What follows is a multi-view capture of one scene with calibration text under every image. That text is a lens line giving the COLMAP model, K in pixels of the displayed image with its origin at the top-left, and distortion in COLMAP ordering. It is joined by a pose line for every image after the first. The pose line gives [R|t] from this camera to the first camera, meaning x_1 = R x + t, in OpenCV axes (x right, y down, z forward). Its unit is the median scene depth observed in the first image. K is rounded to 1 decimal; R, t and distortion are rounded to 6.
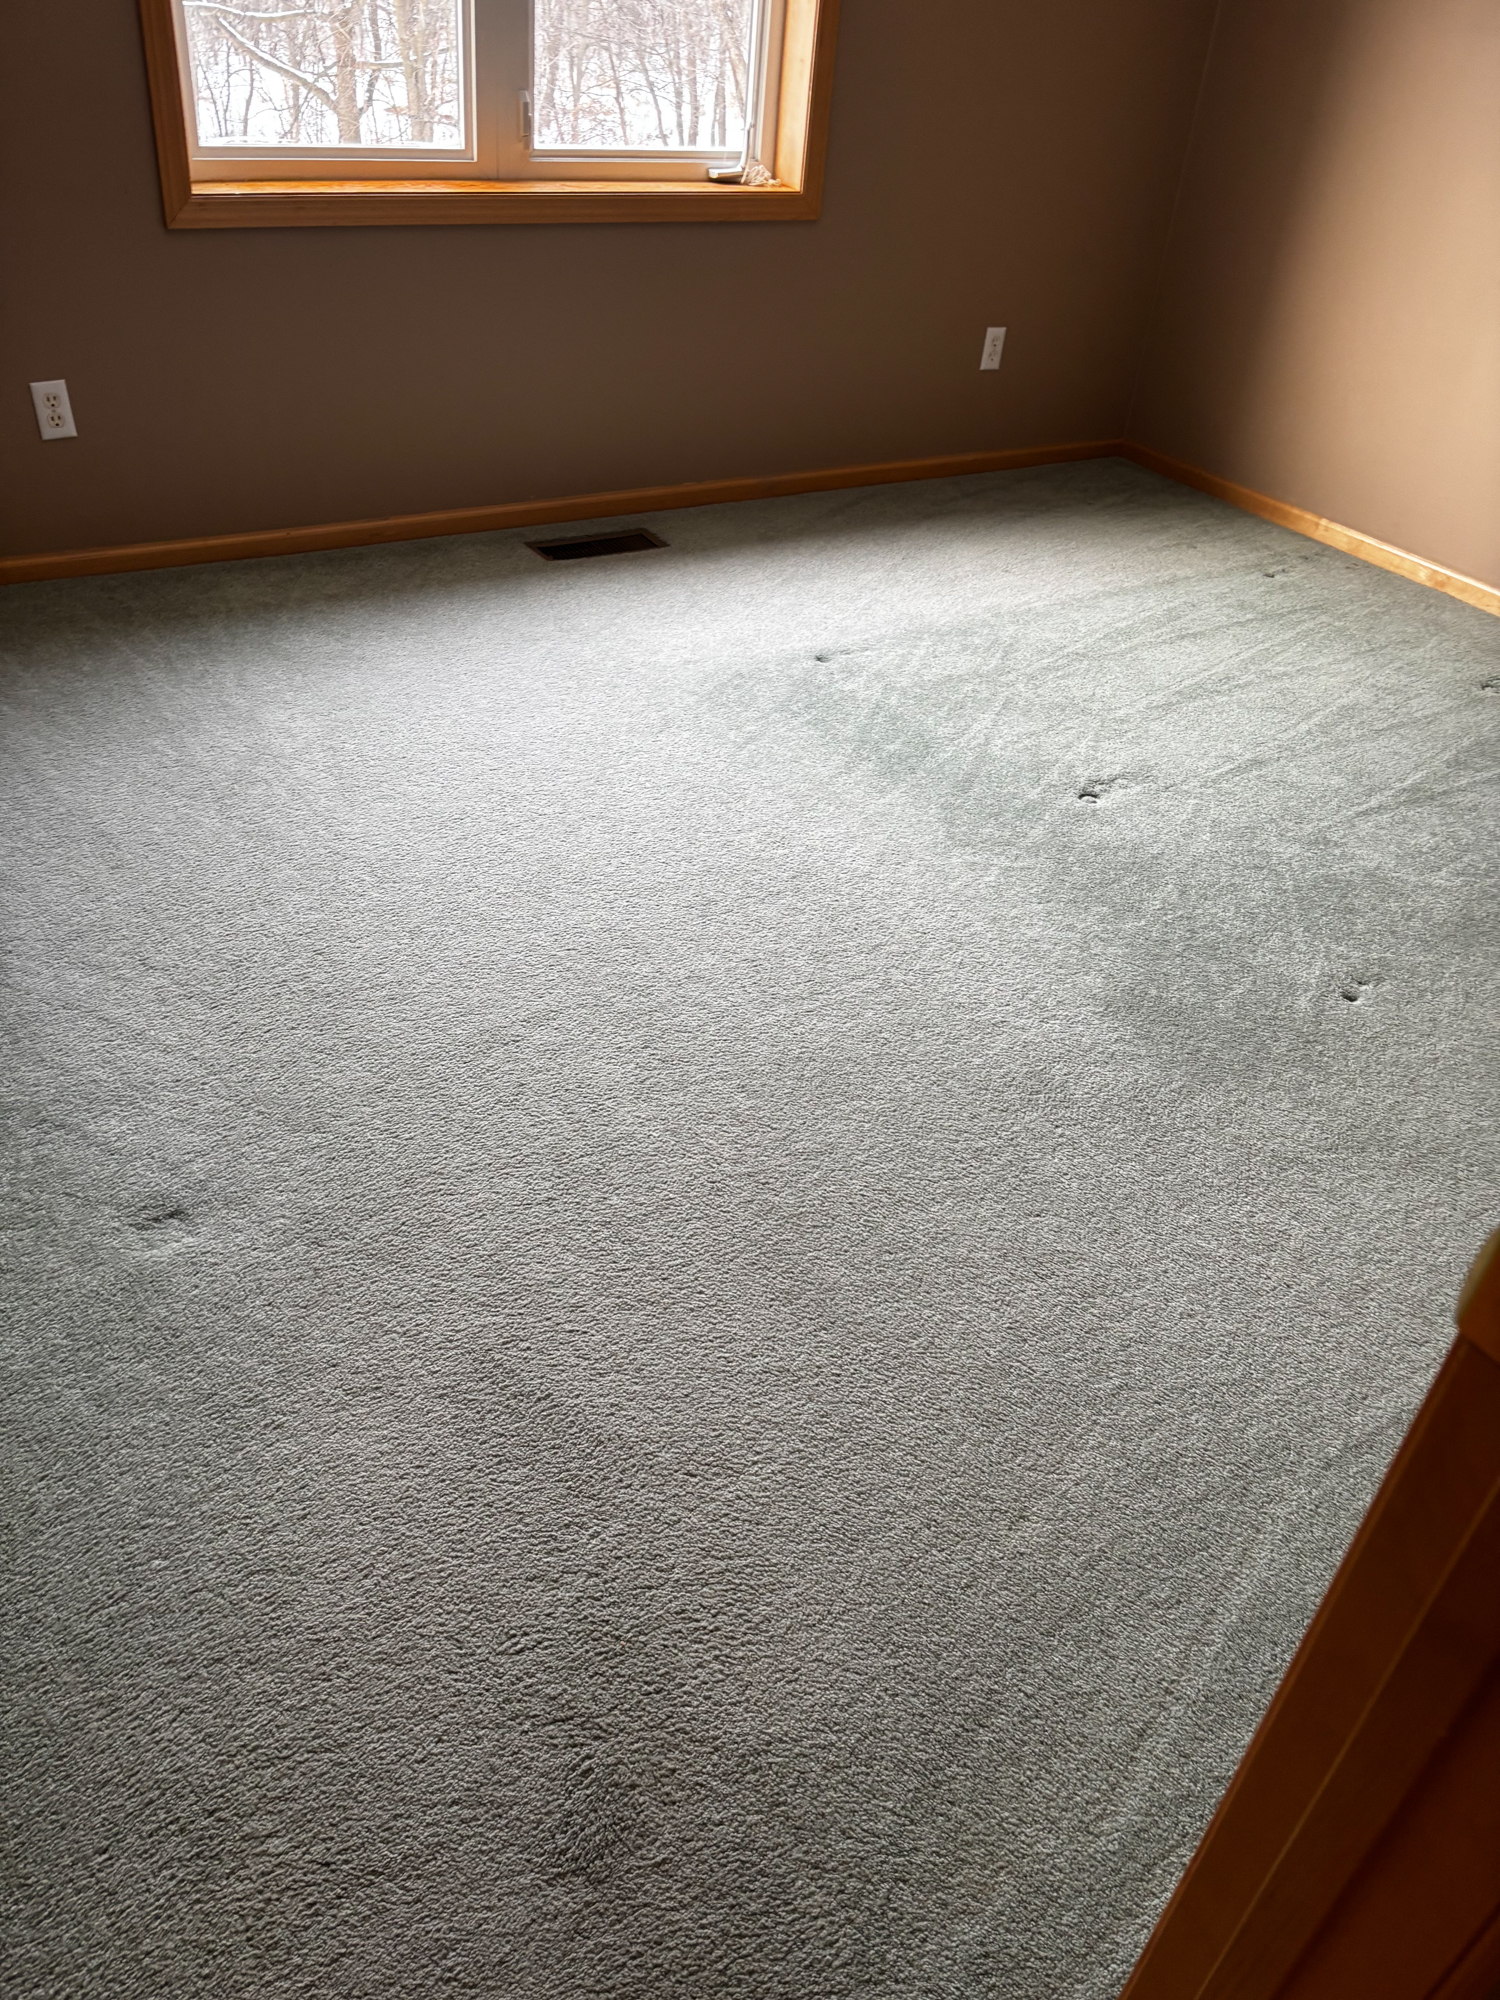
lens RADIAL K [[1515.7, 0, 765.9], [0, 1515.7, 1040.3], [0, 0, 1]] dist [0.030192, -0.041141]
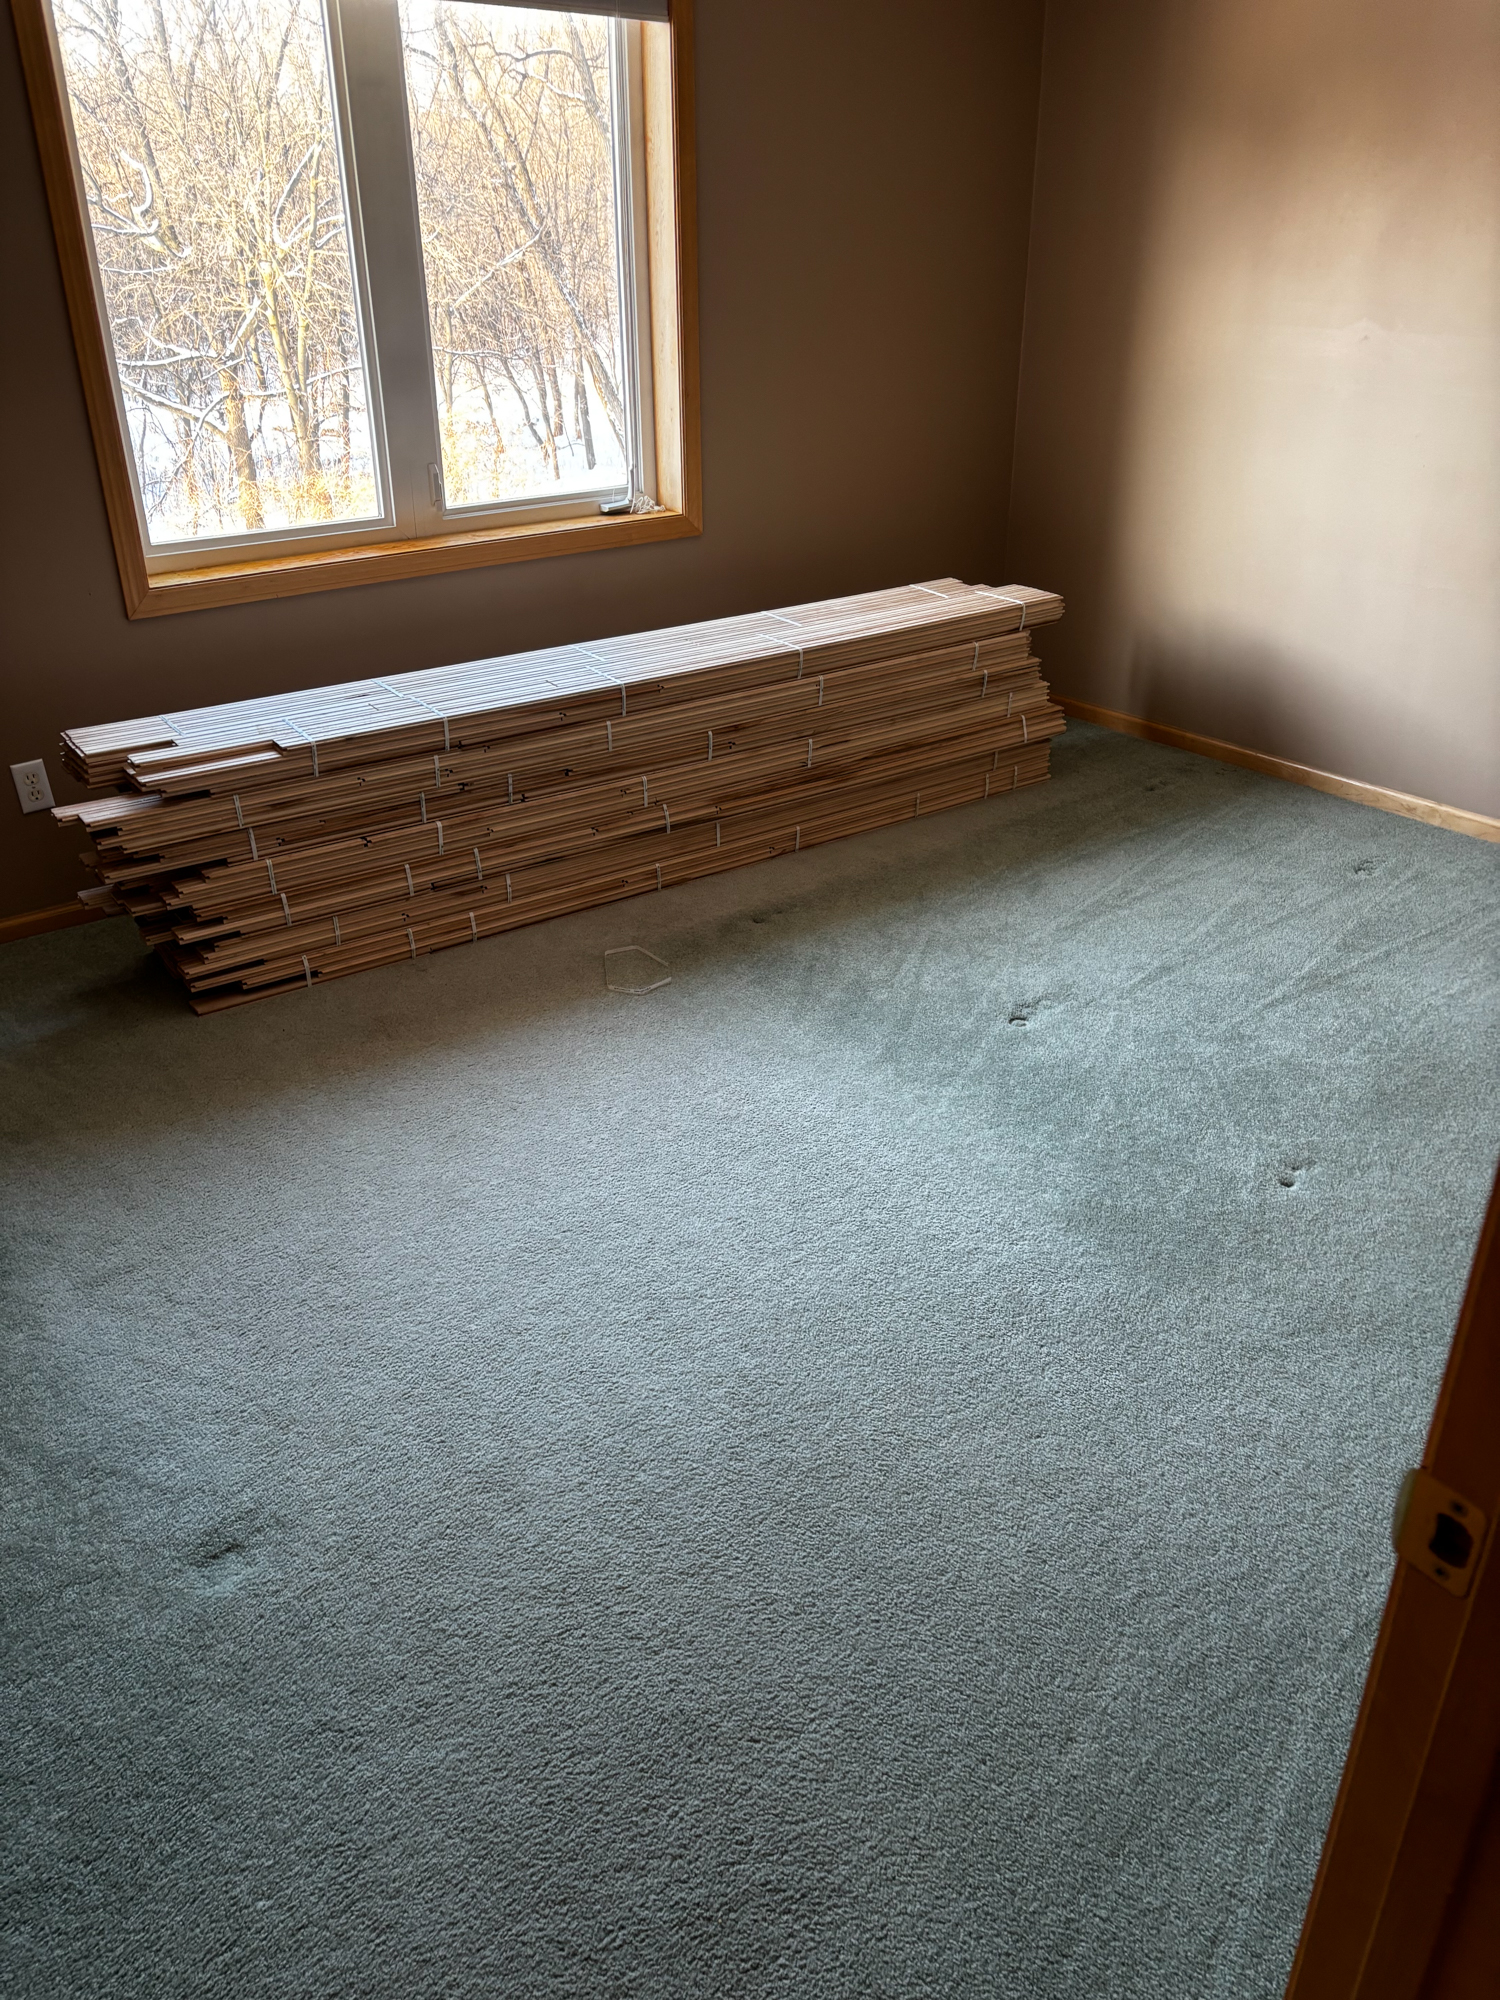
lens RADIAL K [[1515.7, 0, 767.4], [0, 1515.7, 993.2], [0, 0, 1]] dist [0.030192, -0.041141]
pose [[0.991924, -0.117120, 0.048685, -0.023943], [0.123611, 0.978658, -0.164162, -0.036186], [-0.028419, 0.168854, 0.985231, -0.097148]]
